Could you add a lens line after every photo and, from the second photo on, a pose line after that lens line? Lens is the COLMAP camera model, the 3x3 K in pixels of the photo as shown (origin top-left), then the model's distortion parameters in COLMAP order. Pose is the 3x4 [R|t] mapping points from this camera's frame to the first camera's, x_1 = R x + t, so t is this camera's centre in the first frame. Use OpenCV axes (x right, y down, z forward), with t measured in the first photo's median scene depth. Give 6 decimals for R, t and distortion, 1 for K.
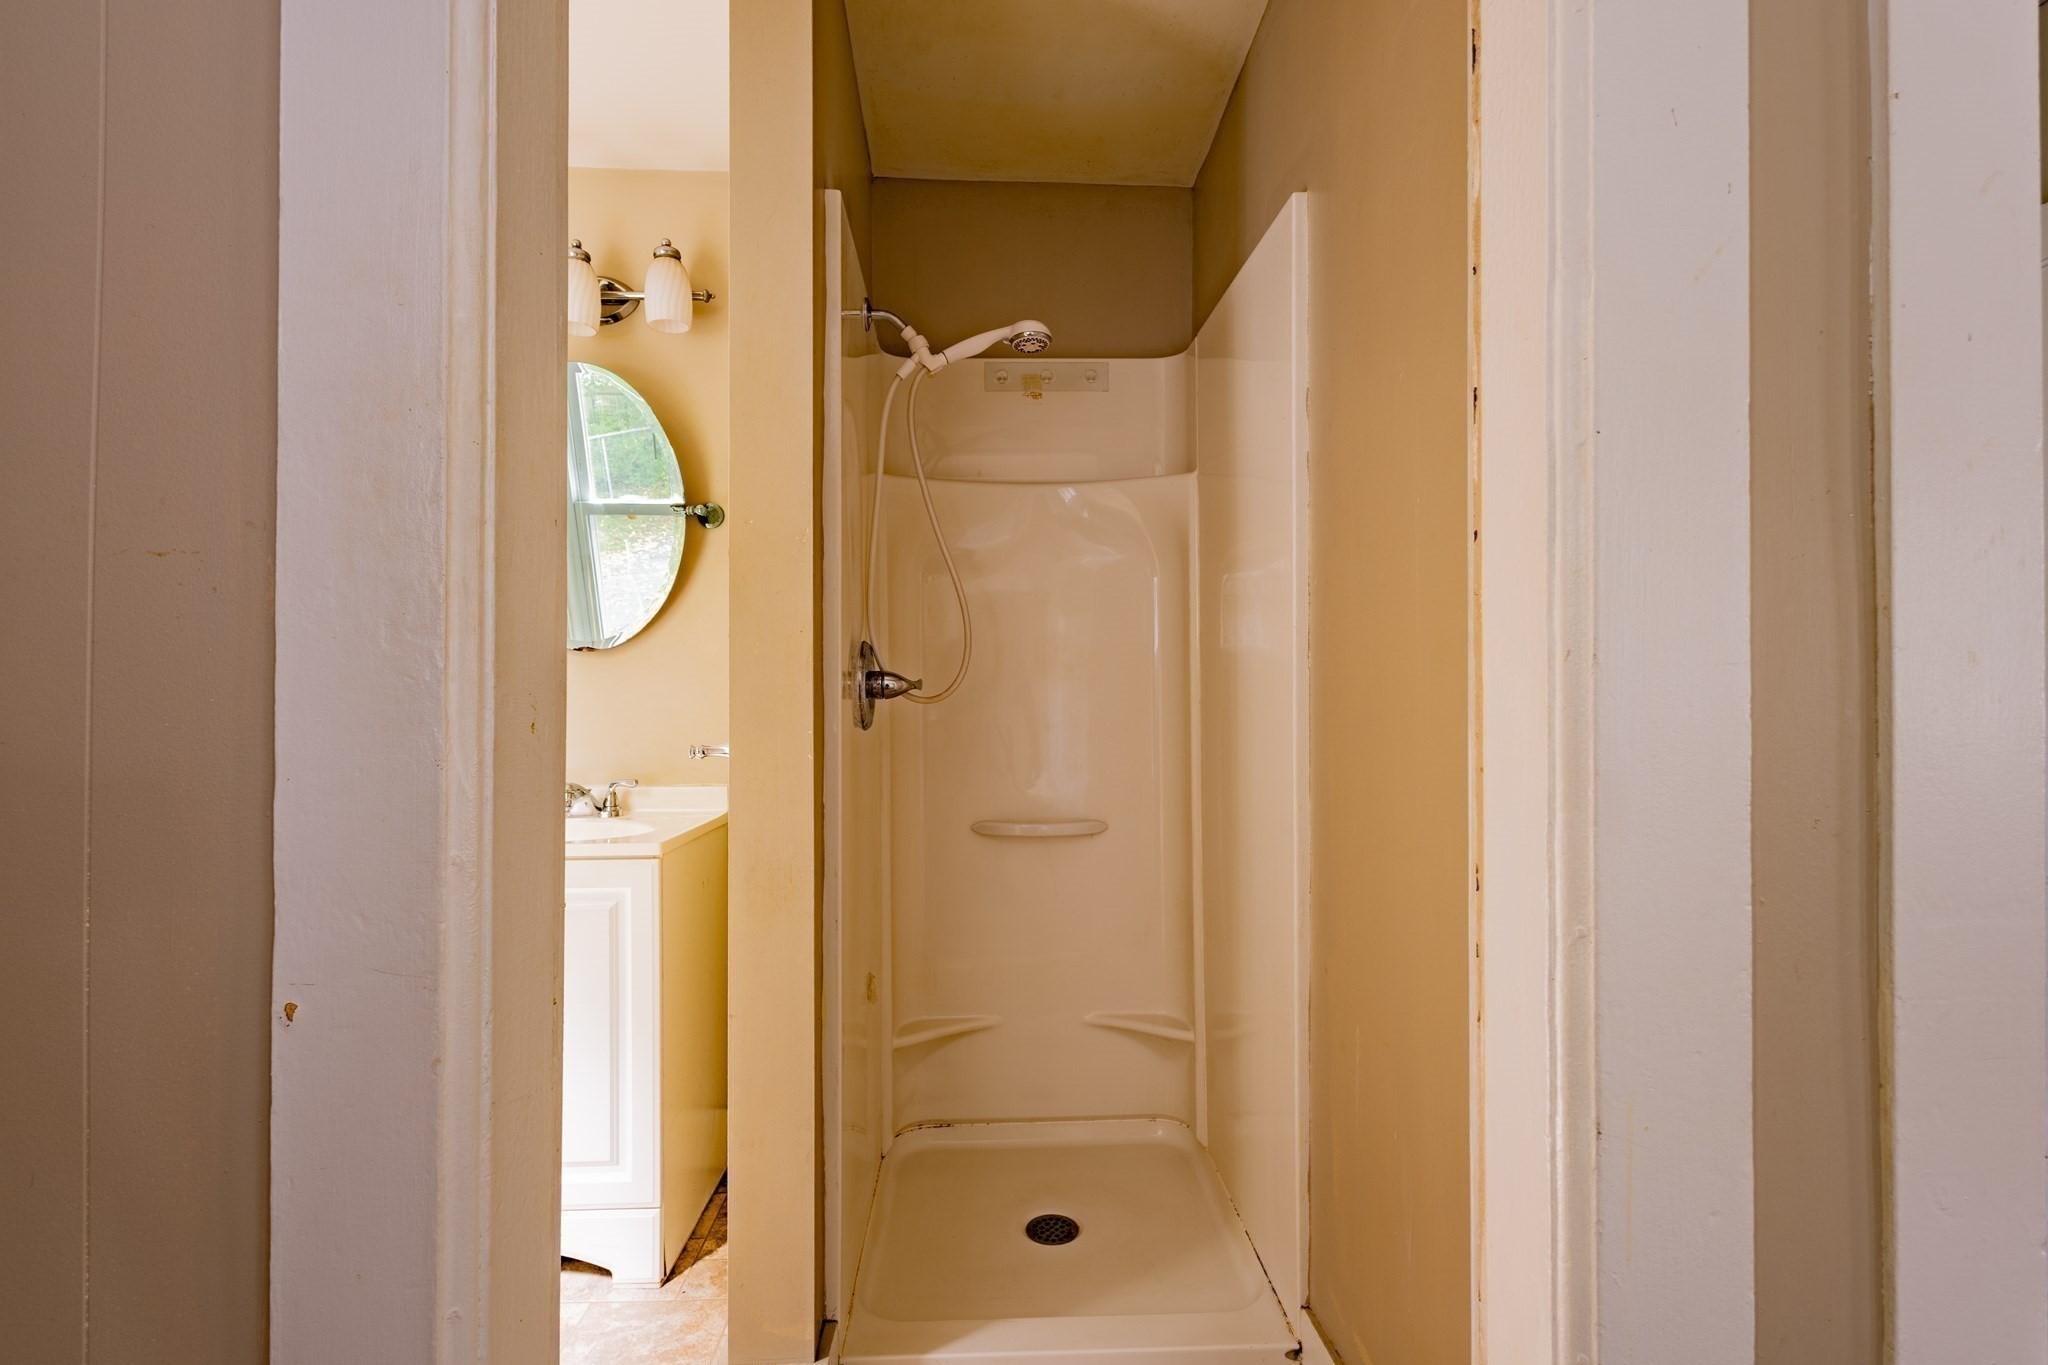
lens RADIAL K [[941.6, 0, 1020.0], [0, 941.6, 688.5], [0, 0, 1]] dist [0.004699, -0.001078]
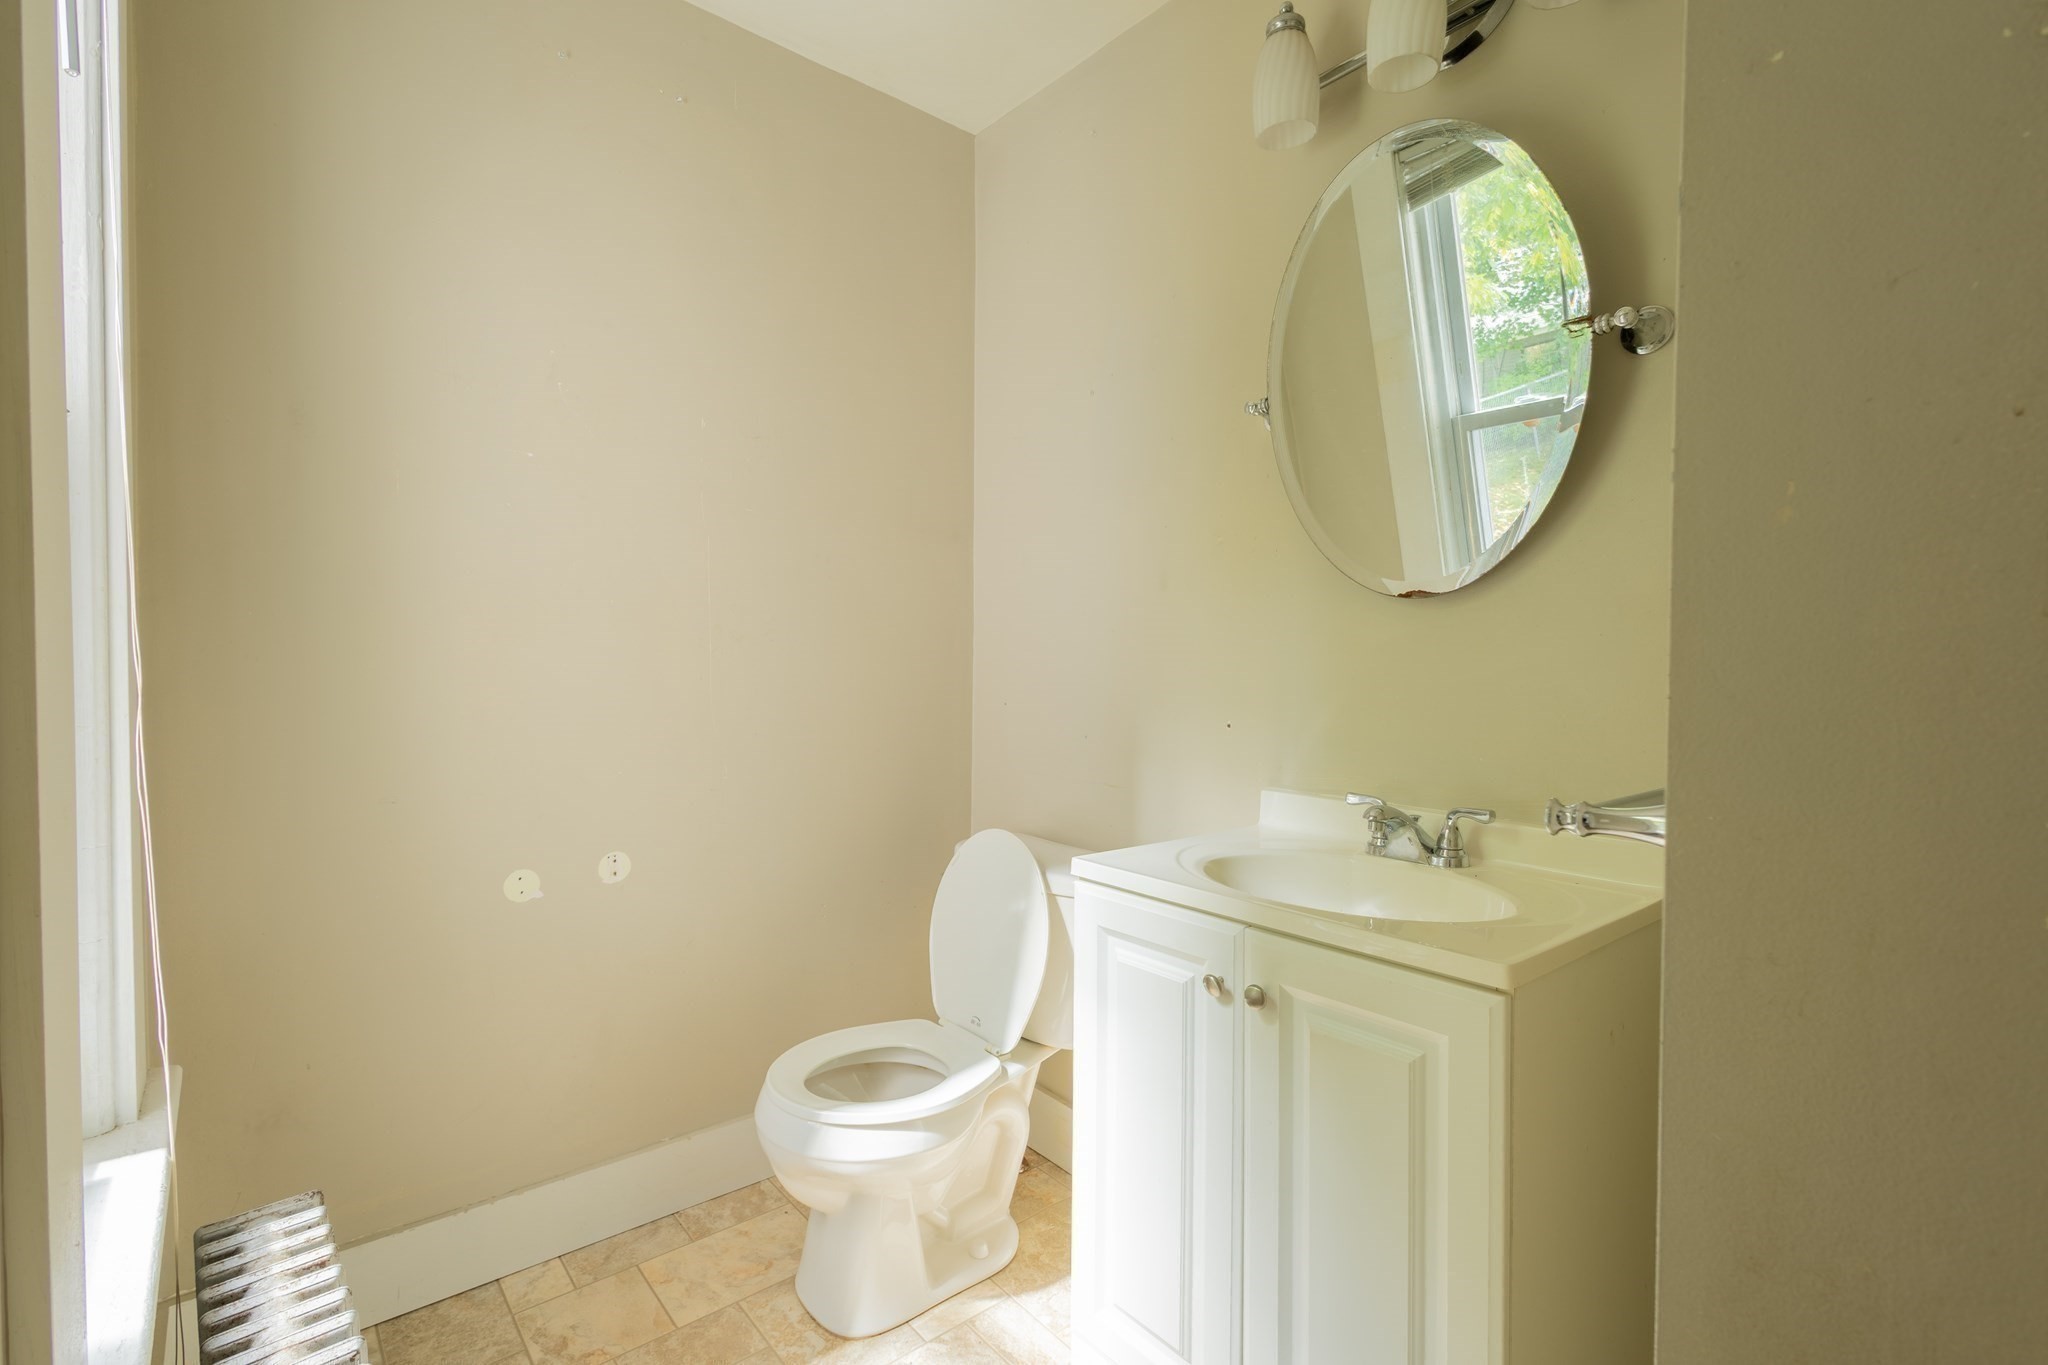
lens RADIAL K [[941.6, 0, 1016.6], [0, 941.6, 693.2], [0, 0, 1]] dist [0.004699, -0.001078]
pose [[0.609117, 0.024761, -0.792694, -0.122570], [0.000327, 0.999505, 0.031472, 0.004296], [0.793081, -0.019430, 0.608807, 0.406295]]
